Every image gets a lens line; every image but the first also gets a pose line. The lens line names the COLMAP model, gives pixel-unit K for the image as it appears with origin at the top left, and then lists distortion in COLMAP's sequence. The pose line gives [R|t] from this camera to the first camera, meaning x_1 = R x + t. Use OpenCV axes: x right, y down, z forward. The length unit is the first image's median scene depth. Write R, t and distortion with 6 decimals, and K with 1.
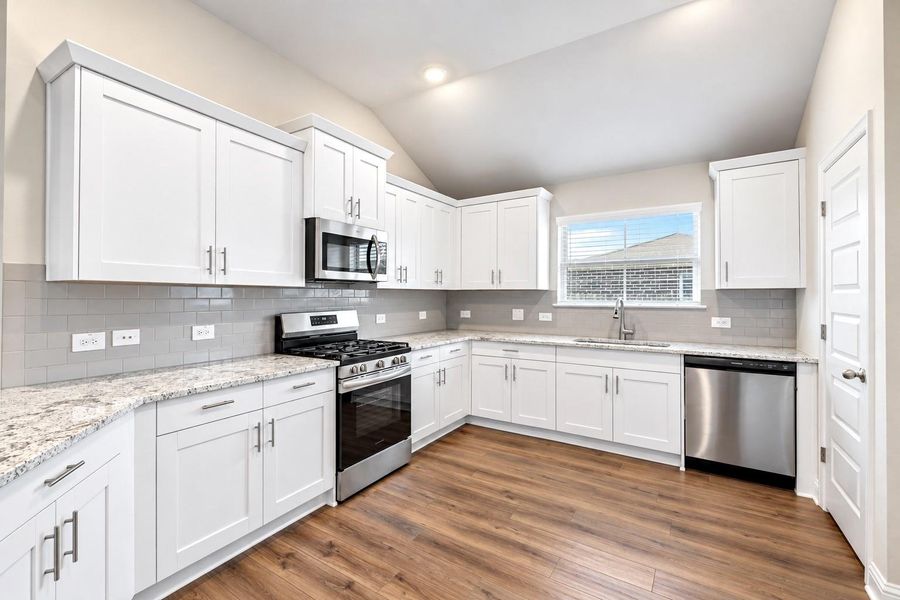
lens RADIAL K [[407.5, 0, 402.6], [0, 407.5, 300.1], [0, 0, 1]] dist [0.031400, -0.000200]
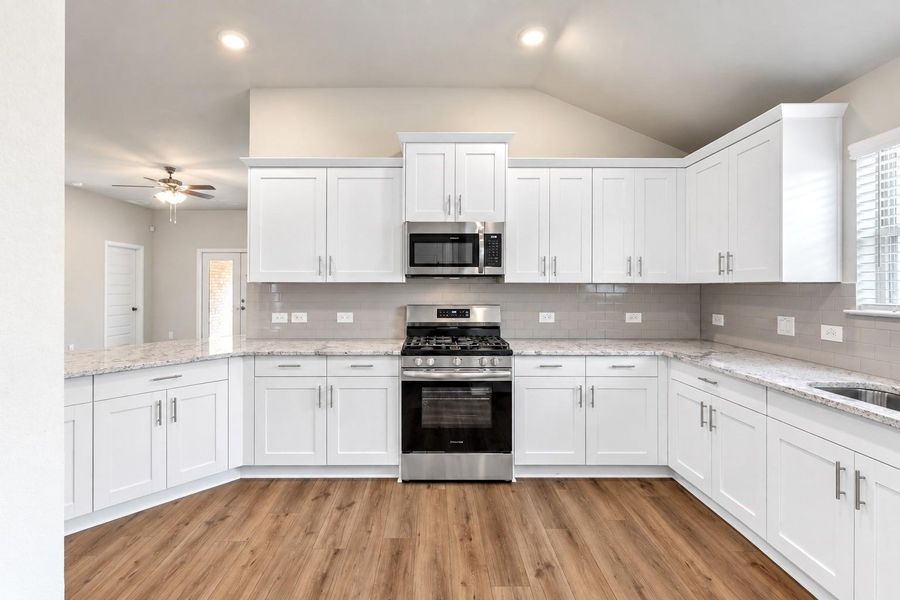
lens RADIAL K [[399.6, 0, 448.5], [0, 399.6, 281.7], [0, 0, 1]] dist [0.000142, -0.000026]
pose [[0.582053, -0.006246, -0.813127, 0.648773], [-0.013447, 0.999760, -0.017305, -0.014778], [0.813040, 0.021007, 0.581829, 0.394740]]
